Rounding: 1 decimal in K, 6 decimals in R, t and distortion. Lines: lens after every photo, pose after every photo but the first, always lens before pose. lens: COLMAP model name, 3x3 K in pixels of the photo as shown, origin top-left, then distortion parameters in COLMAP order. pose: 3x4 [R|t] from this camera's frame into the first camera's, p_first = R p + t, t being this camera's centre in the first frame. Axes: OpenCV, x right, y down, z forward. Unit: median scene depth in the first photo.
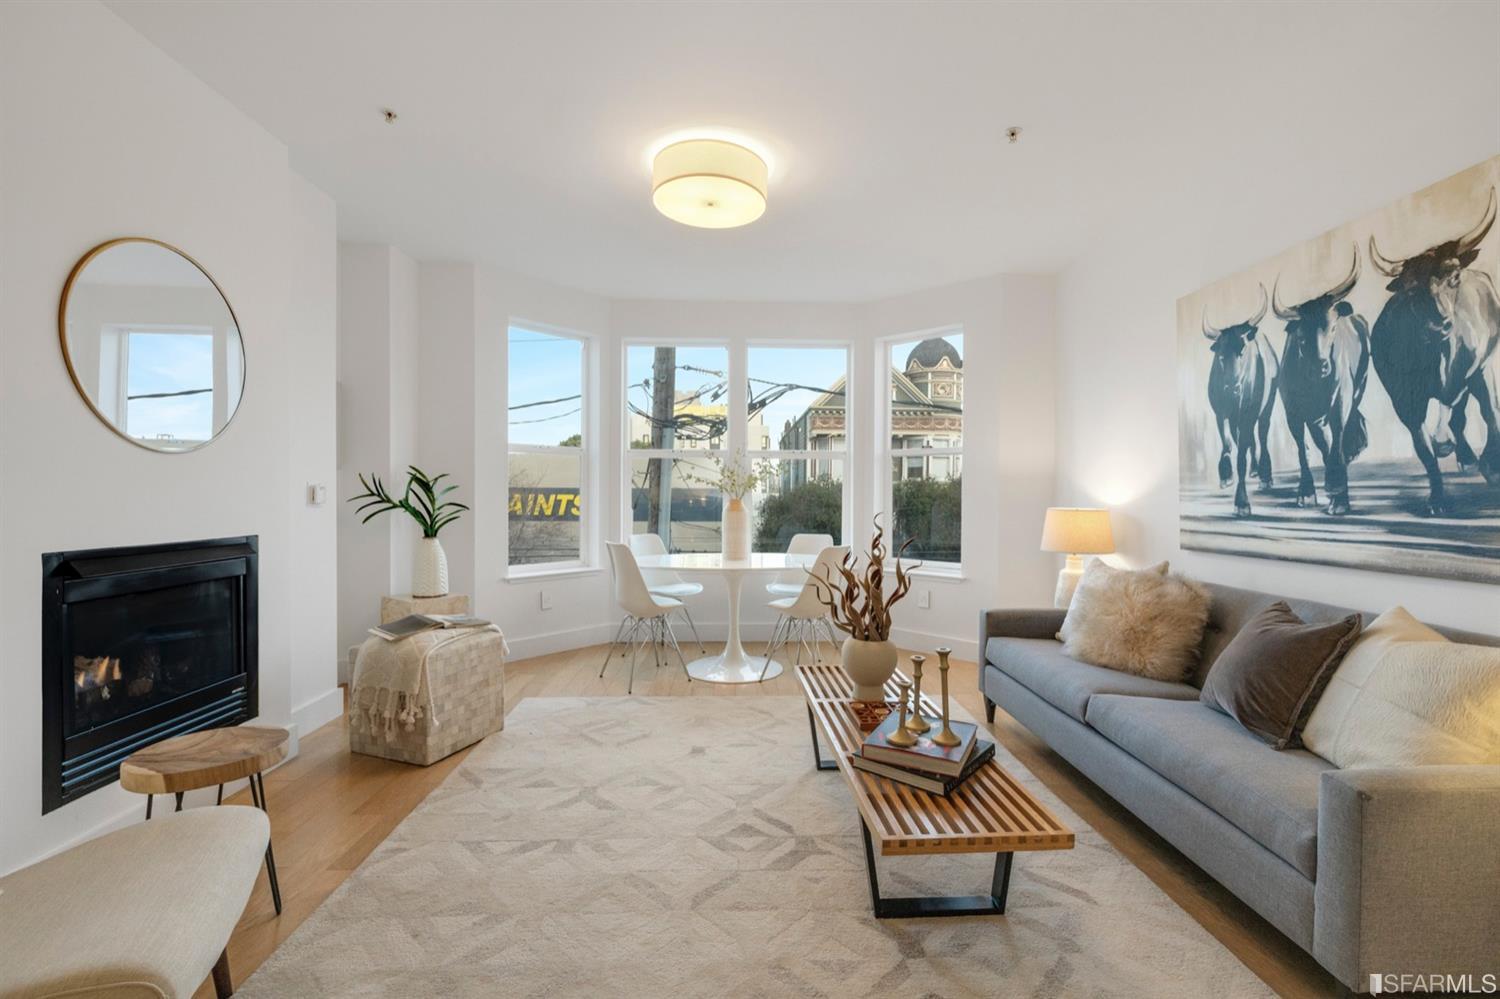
lens RADIAL K [[643.6, 0, 771.4], [0, 643.6, 501.9], [0, 0, 1]] dist [-0.003504, -0.000555]
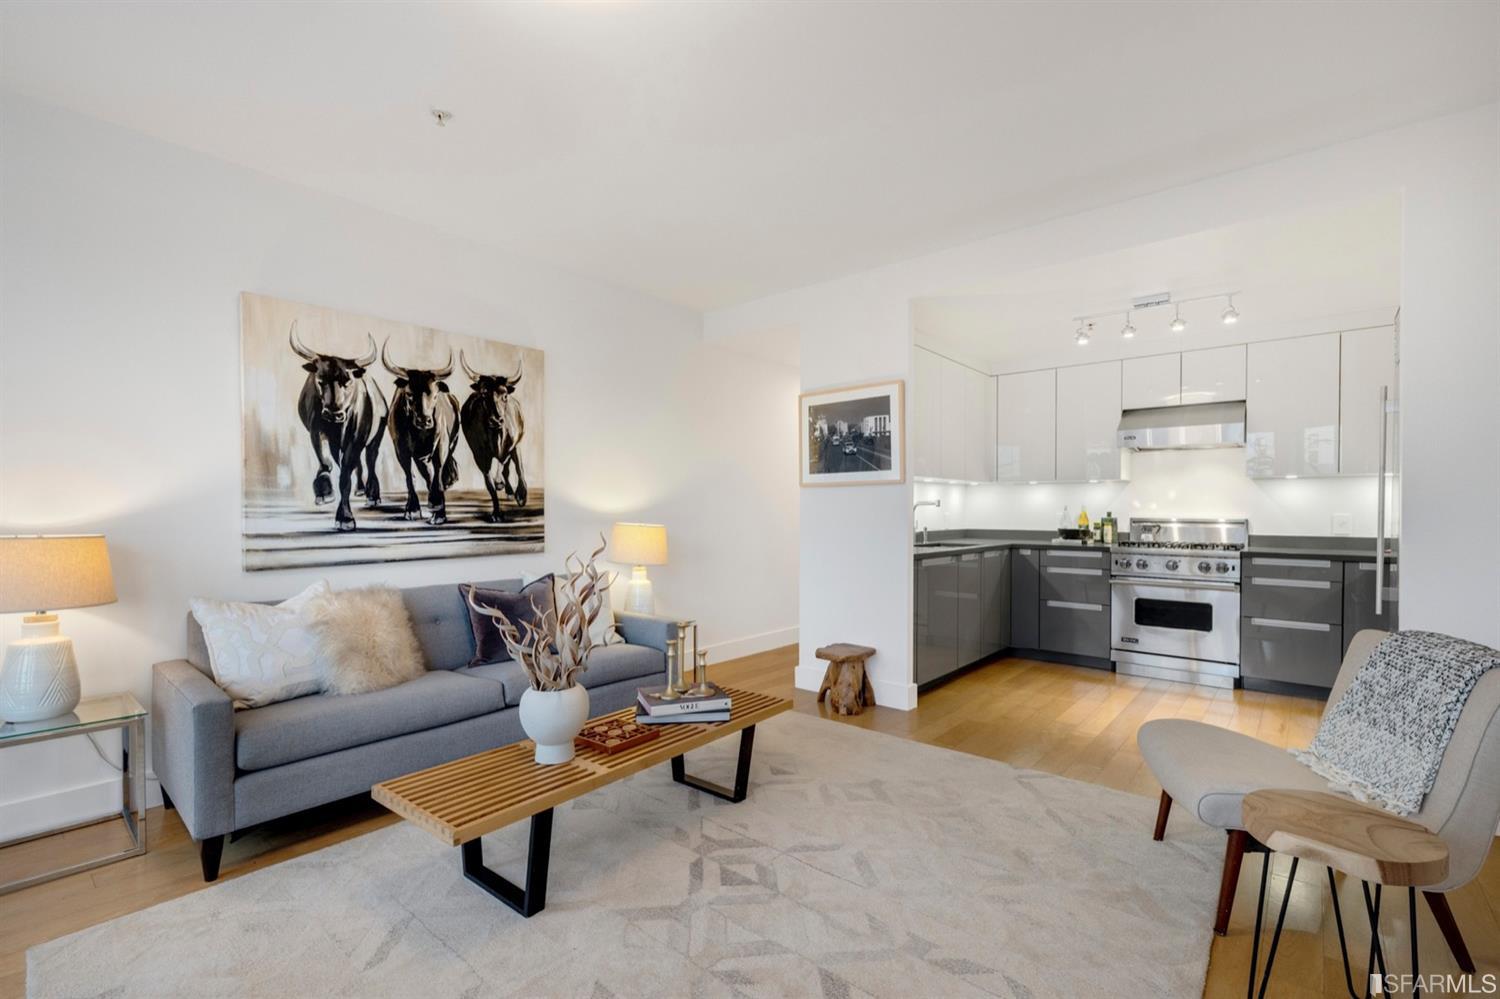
lens RADIAL K [[666.5, 0, 746.1], [0, 666.5, 507.8], [0, 0, 1]] dist [-0.004567, -0.000641]
pose [[-0.723860, -0.002373, 0.689942, -0.654040], [0.005451, 0.999943, 0.009158, -0.026440], [-0.689925, 0.010390, -0.723806, 1.536563]]
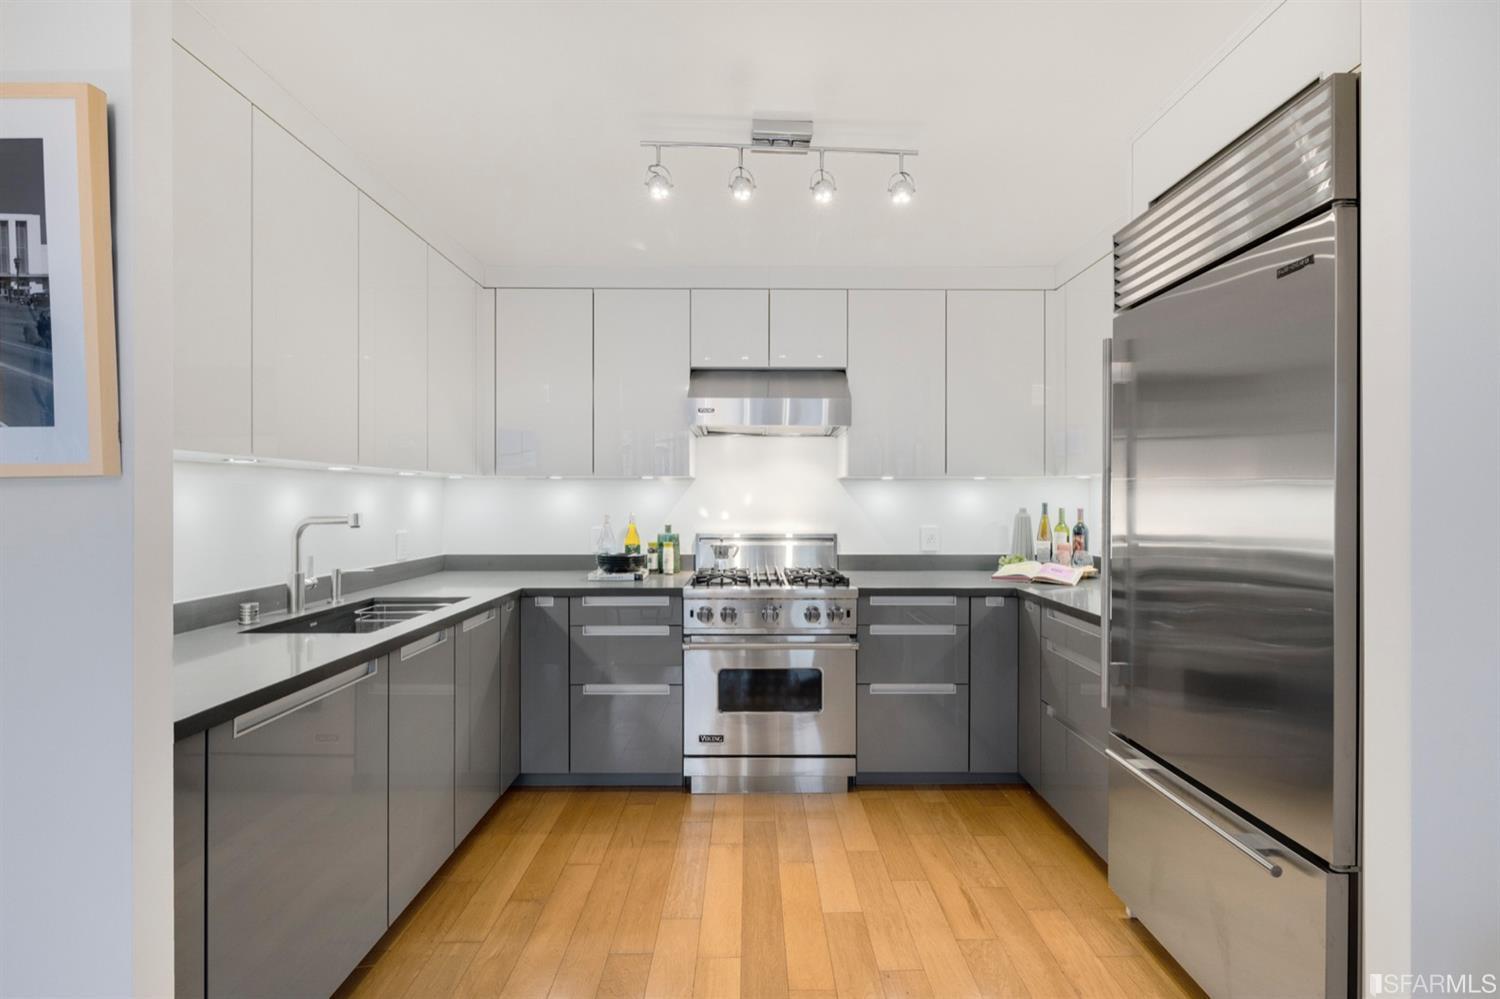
lens RADIAL K [[643.6, 0, 758.2], [0, 643.6, 503.3], [0, 0, 1]] dist [-0.003504, -0.000555]
pose [[-0.999210, -0.001984, 0.039703, -0.252234], [-0.001204, 0.999806, 0.019656, -0.061588], [-0.039734, 0.019592, -0.999018, 0.494523]]
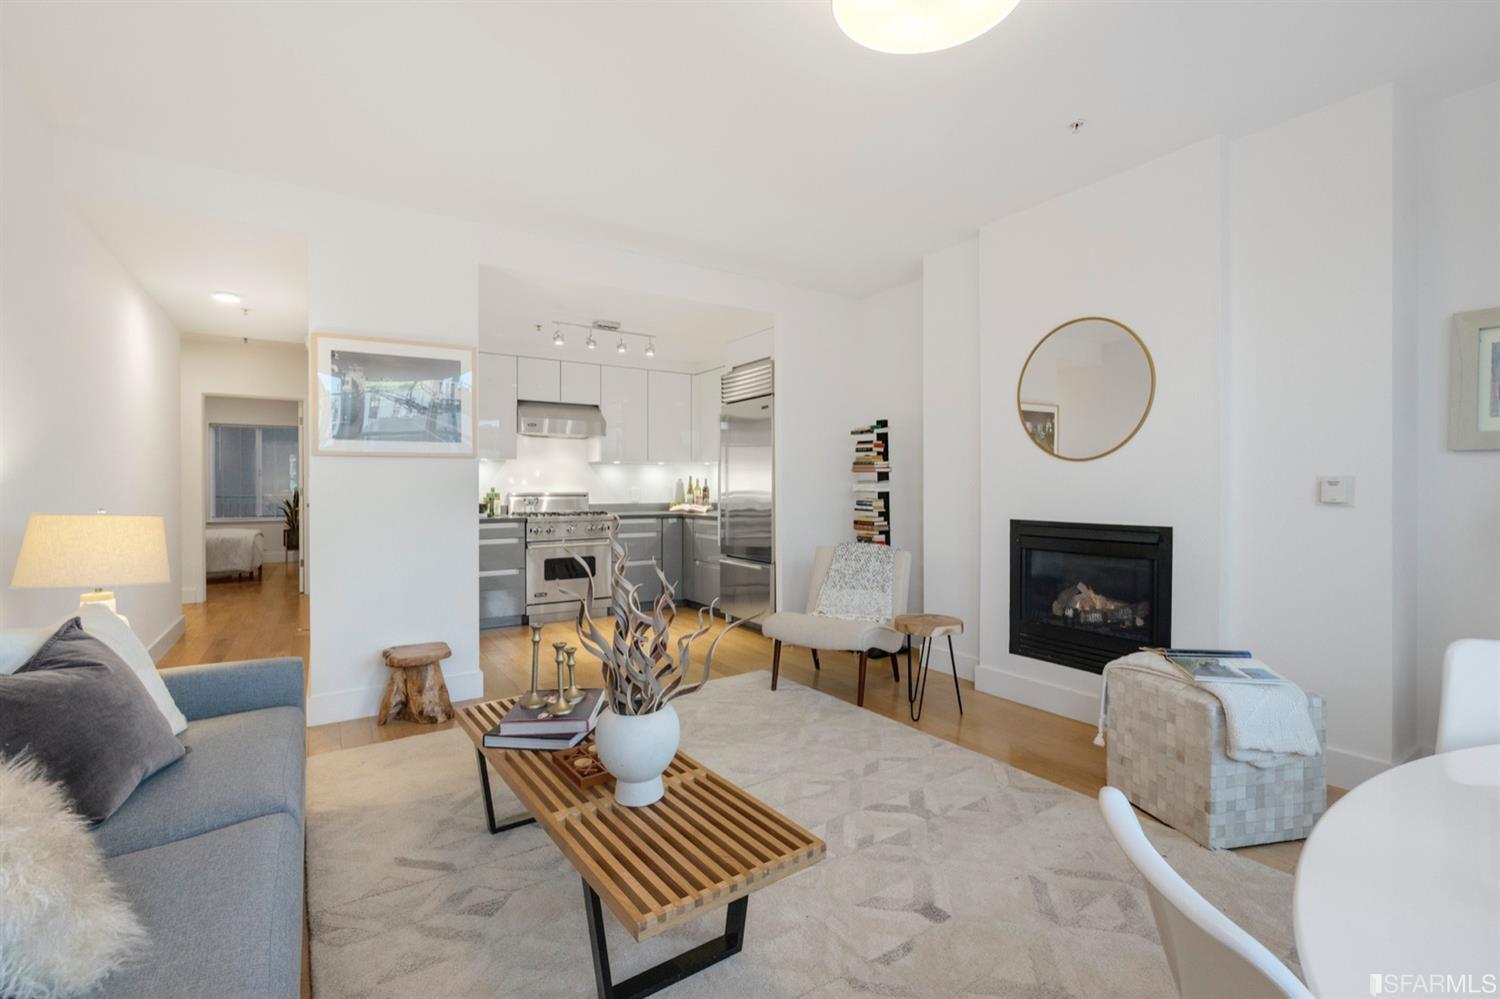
lens RADIAL K [[658.8, 0, 761.9], [0, 658.8, 496.8], [0, 0, 1]] dist [-0.004381, -0.001094]
pose [[-0.856111, 0.006441, -0.516752, 0.413428], [-0.008878, 0.999591, 0.027168, -0.027498], [0.516715, 0.027846, -0.855704, 1.732624]]
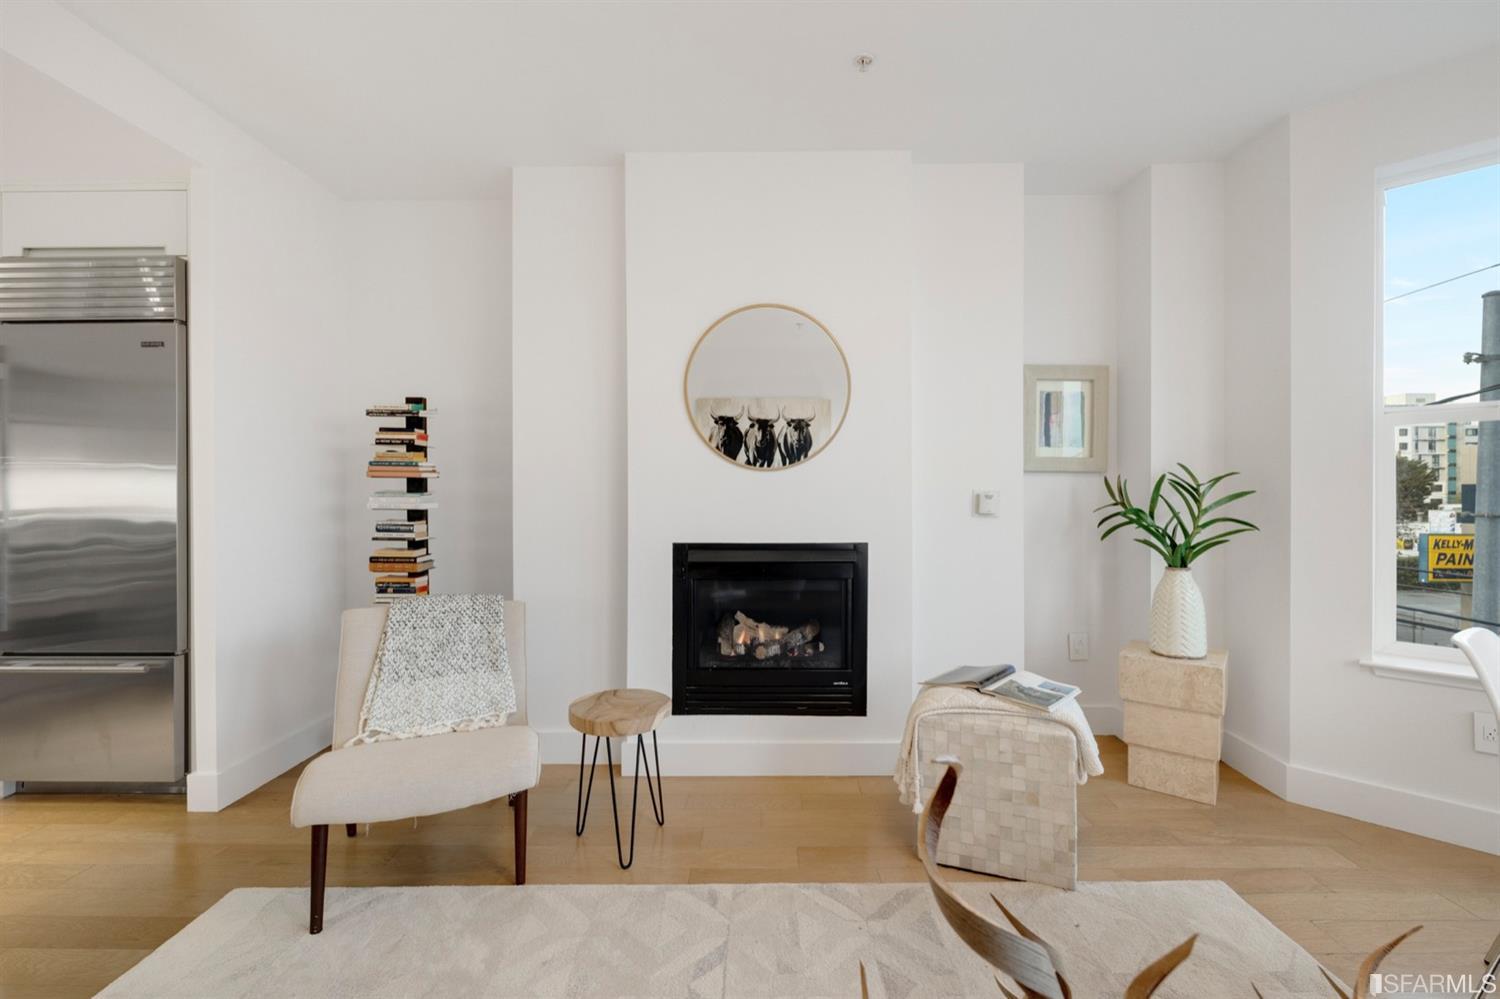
lens RADIAL K [[643.6, 0, 750.6], [0, 643.6, 492.3], [0, 0, 1]] dist [-0.003504, -0.000555]
pose [[-0.067439, -0.004138, -0.997715, 0.279932], [-0.011201, 0.999932, -0.003390, -0.027617], [0.997661, 0.010947, -0.067480, 0.953731]]
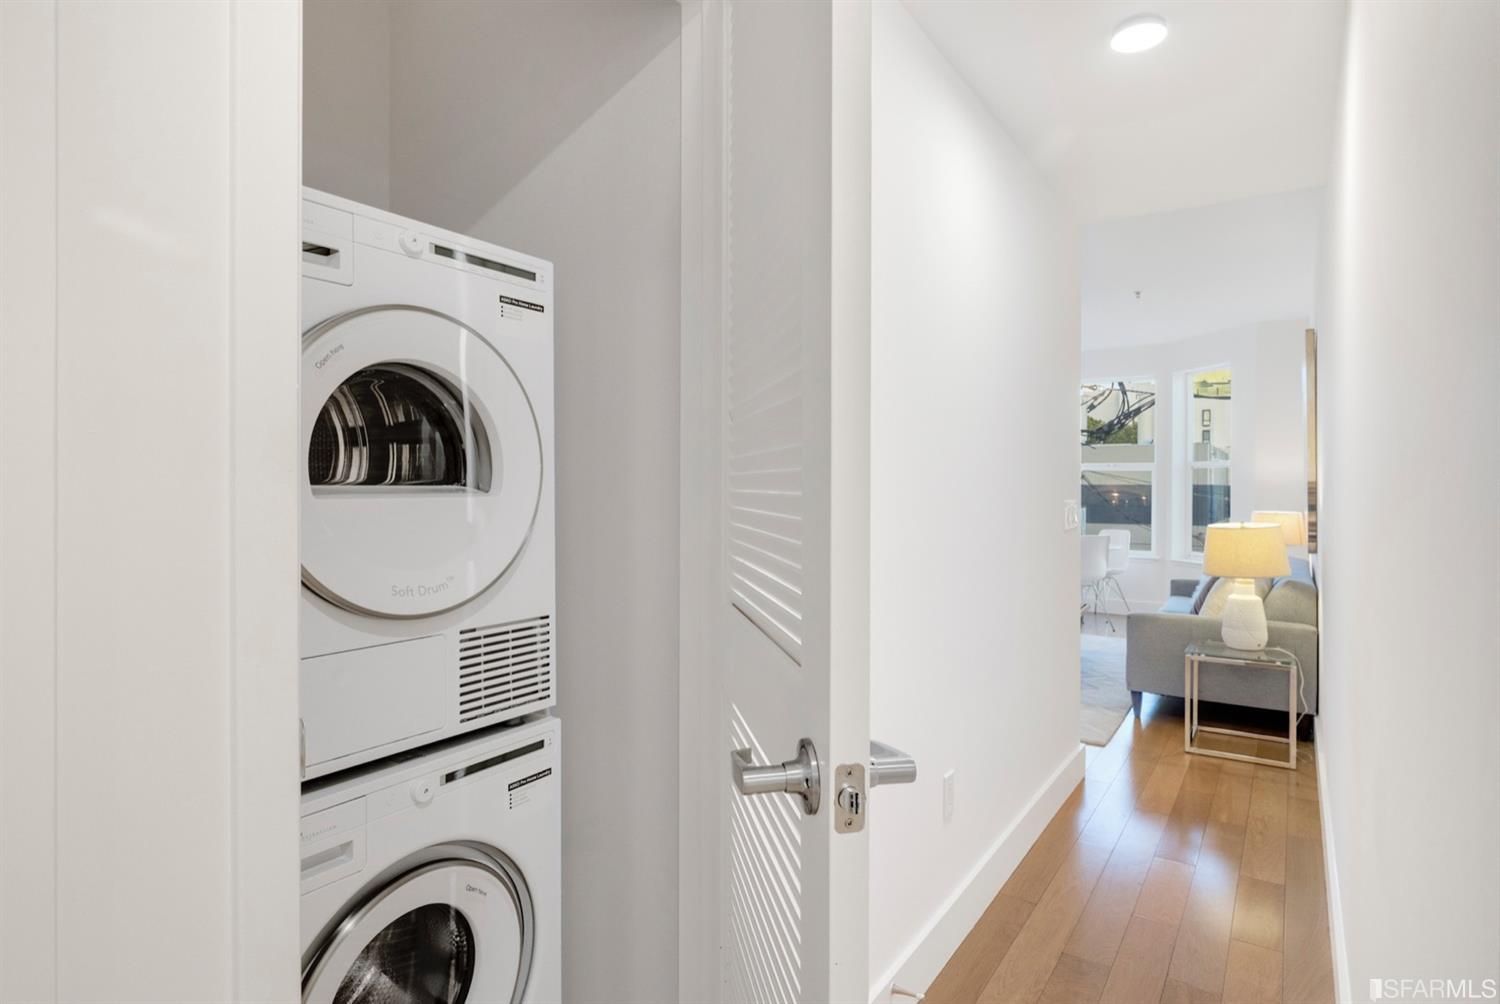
lens RADIAL K [[796.1, 0, 761.2], [0, 796.1, 488.7], [0, 0, 1]] dist [-0.007088, -0.000306]
pose [[0.801246, -0.002402, -0.598331, 0.925088], [-0.005647, 0.999917, -0.011577, -0.020776], [0.598309, 0.012655, 0.801166, -1.443042]]
